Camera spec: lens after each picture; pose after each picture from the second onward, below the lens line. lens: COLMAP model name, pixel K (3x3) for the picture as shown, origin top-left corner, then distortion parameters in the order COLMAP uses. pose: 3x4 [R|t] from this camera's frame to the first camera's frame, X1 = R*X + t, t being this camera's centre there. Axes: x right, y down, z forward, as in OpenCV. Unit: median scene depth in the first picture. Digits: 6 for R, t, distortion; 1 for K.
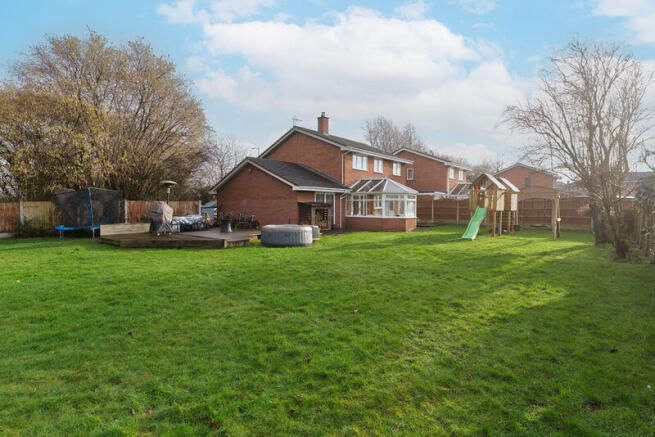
lens RADIAL K [[321.8, 0, 327.5], [0, 321.8, 218.5], [0, 0, 1]] dist [0.000960, -0.000344]
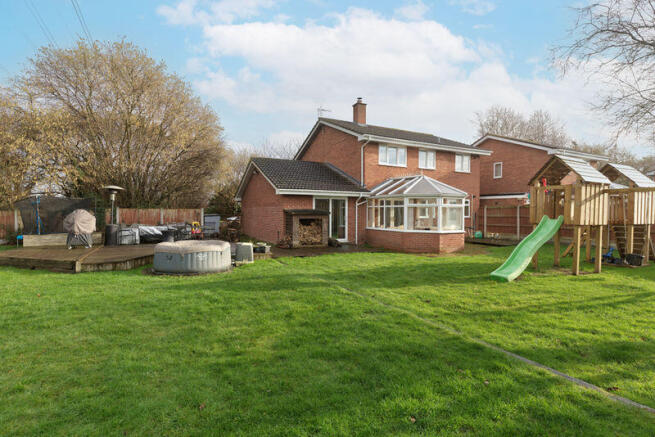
lens RADIAL K [[321.8, 0, 327.5], [0, 321.8, 218.5], [0, 0, 1]] dist [0.000960, -0.000344]
pose [[0.927719, 0.007437, -0.373205, 0.261859], [-0.016075, 0.999670, -0.020040, -0.013547], [0.372933, 0.024591, 0.927533, 0.281174]]
